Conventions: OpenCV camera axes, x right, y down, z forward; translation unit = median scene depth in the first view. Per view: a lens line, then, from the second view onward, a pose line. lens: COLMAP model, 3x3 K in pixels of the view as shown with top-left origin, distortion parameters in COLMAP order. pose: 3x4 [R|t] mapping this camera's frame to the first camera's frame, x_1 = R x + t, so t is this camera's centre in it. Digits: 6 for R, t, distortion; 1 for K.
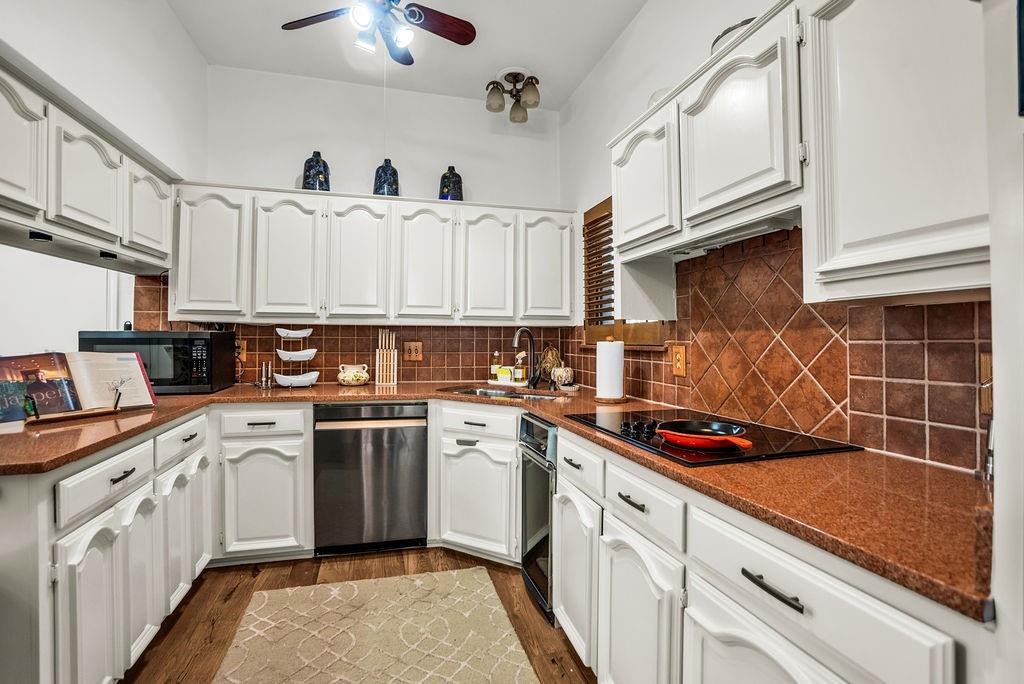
lens RADIAL K [[470.0, 0, 516.8], [0, 470.0, 336.4], [0, 0, 1]] dist [-0.051118, -0.000014]
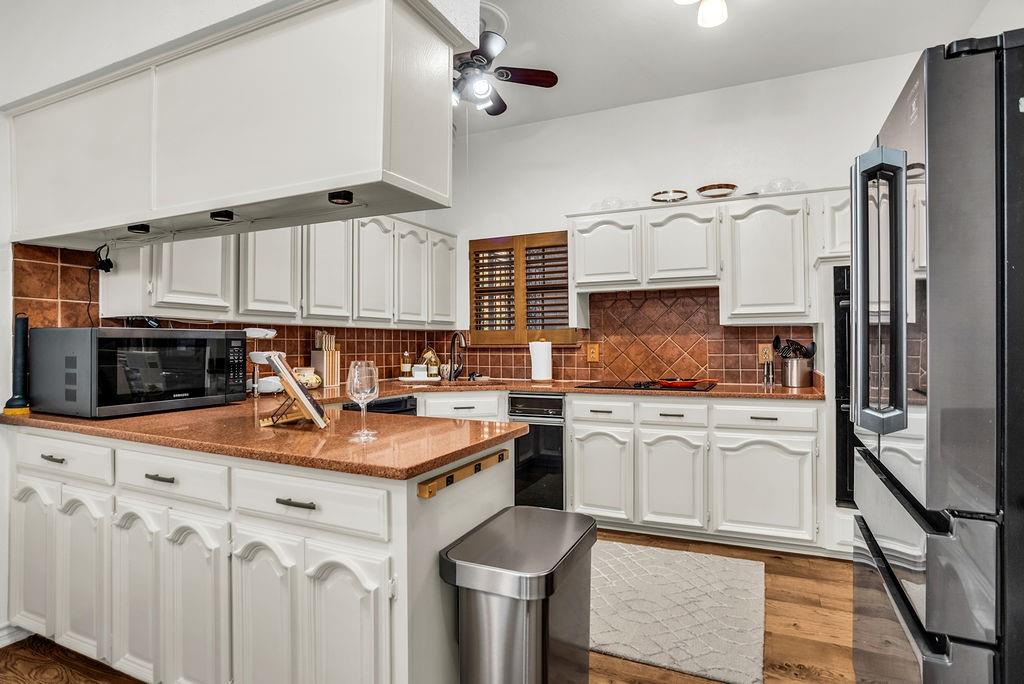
lens RADIAL K [[518.6, 0, 512.2], [0, 518.6, 341.9], [0, 0, 1]] dist [-0.034963, -0.000436]
pose [[0.668583, -0.001299, 0.743636, -0.928523], [0.000062, 0.999999, 0.001690, 0.007151], [-0.743637, -0.001084, 0.668582, -0.017257]]
